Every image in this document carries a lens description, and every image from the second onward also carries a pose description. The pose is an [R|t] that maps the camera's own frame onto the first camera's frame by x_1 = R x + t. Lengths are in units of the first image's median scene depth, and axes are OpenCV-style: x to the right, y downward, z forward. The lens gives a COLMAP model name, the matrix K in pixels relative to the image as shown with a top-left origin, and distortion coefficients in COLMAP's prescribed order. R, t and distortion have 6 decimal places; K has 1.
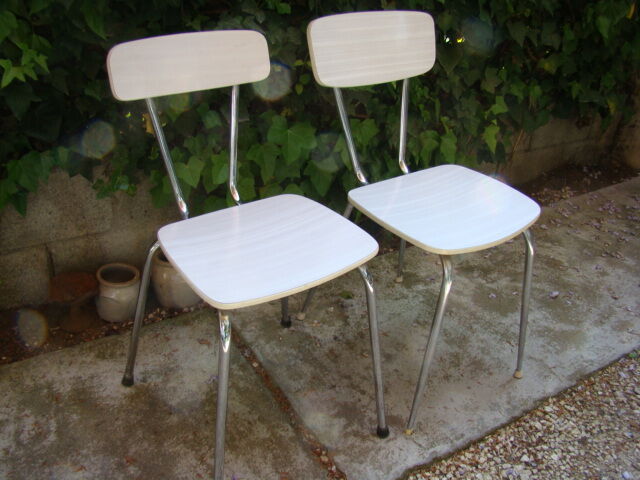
lens RADIAL K [[592.0, 0, 317.5], [0, 592.0, 238.6], [0, 0, 1]] dist [-0.117614, 0.000000]
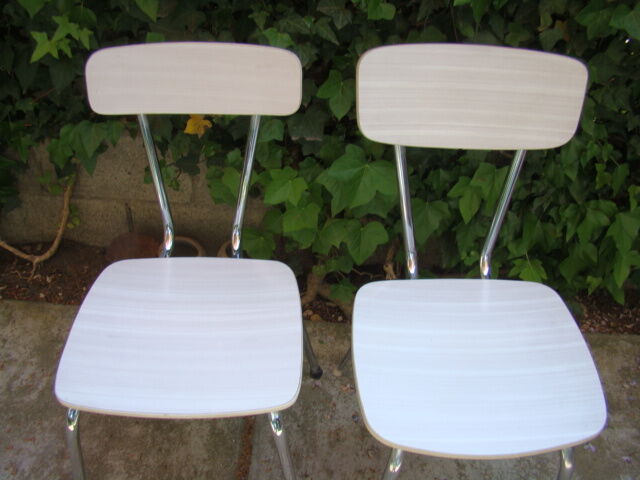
lens RADIAL K [[592.0, 0, 319.4], [0, 592.0, 241.0], [0, 0, 1]] dist [-0.117614, 0.000000]
pose [[0.835495, 0.347259, -0.425863, 0.295516], [-0.275397, 0.935266, 0.222339, -0.271205], [0.475504, -0.068481, 0.877044, 0.303923]]
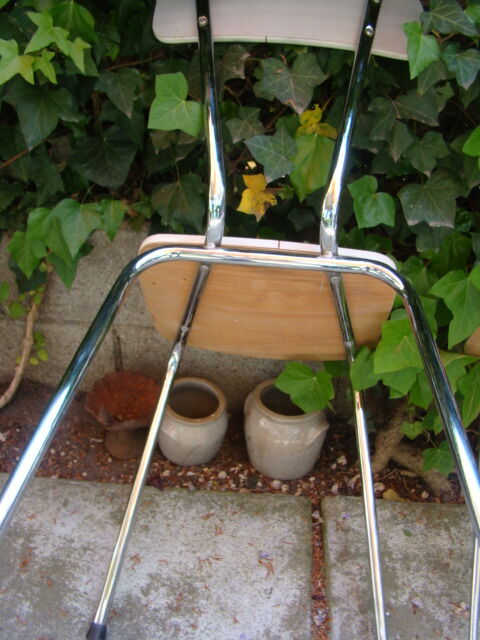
lens RADIAL K [[592.0, 0, 240.1], [0, 592.0, 328.2], [0, 0, 1]] dist [-0.117614, 0.000000]
pose [[0.819380, 0.311724, -0.481087, -0.000197], [-0.265029, 0.950146, 0.164260, -0.163682], [0.508307, -0.007089, 0.861147, 0.520270]]
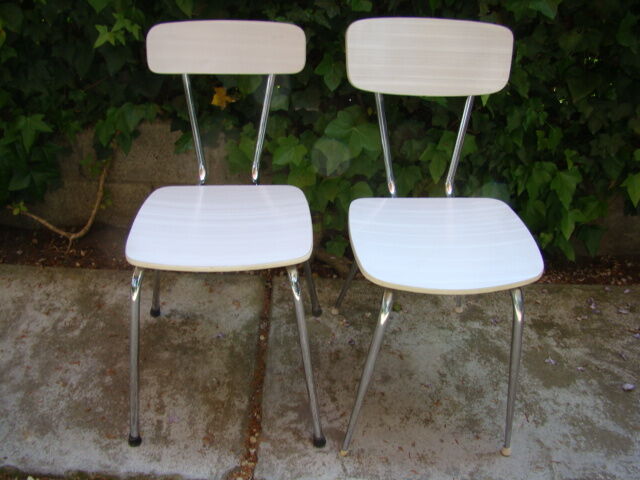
lens RADIAL K [[592.0, 0, 318.1], [0, 592.0, 244.5], [0, 0, 1]] dist [-0.117614, 0.000000]
pose [[0.853927, 0.273870, -0.442498, 0.436061], [-0.256987, 0.961325, 0.099052, -0.084976], [0.452512, 0.029134, 0.891282, 0.097248]]
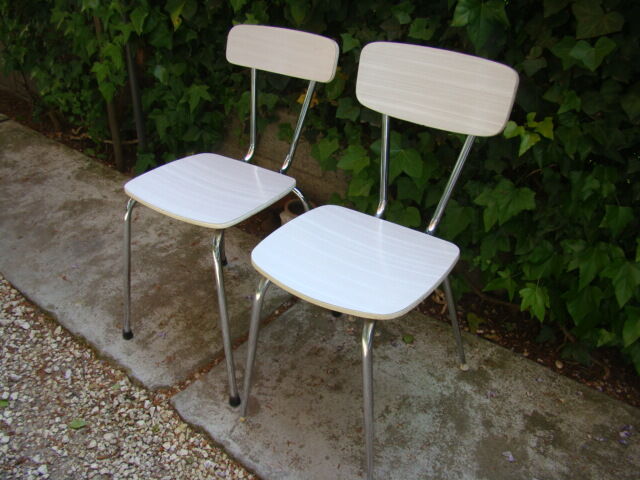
lens RADIAL K [[592.0, 0, 322.8], [0, 592.0, 243.8], [0, 0, 1]] dist [-0.117614, 0.000000]
pose [[0.360967, 0.458184, -0.812262, 0.892208], [-0.473033, 0.840580, 0.263943, -0.278247], [0.803706, 0.288952, 0.520157, 0.446584]]
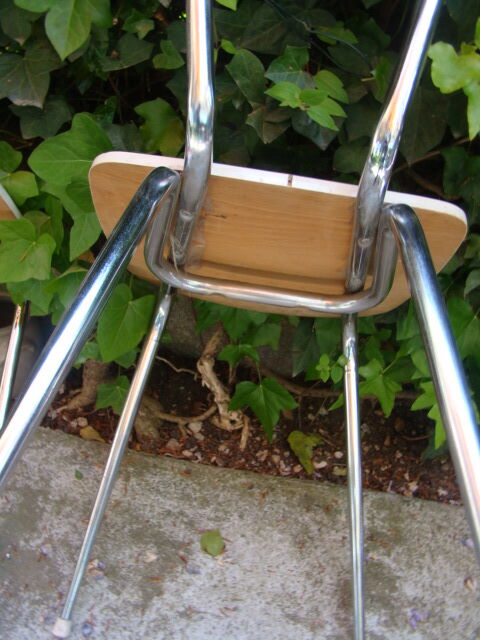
lens RADIAL K [[592.0, 0, 219.3], [0, 592.0, 329.5], [0, 0, 1]] dist [-0.117614, 0.000000]
pose [[0.748423, 0.444104, -0.492580, 0.262975], [-0.356988, 0.895690, 0.265138, -0.228790], [0.558948, -0.022590, 0.828895, 0.793339]]
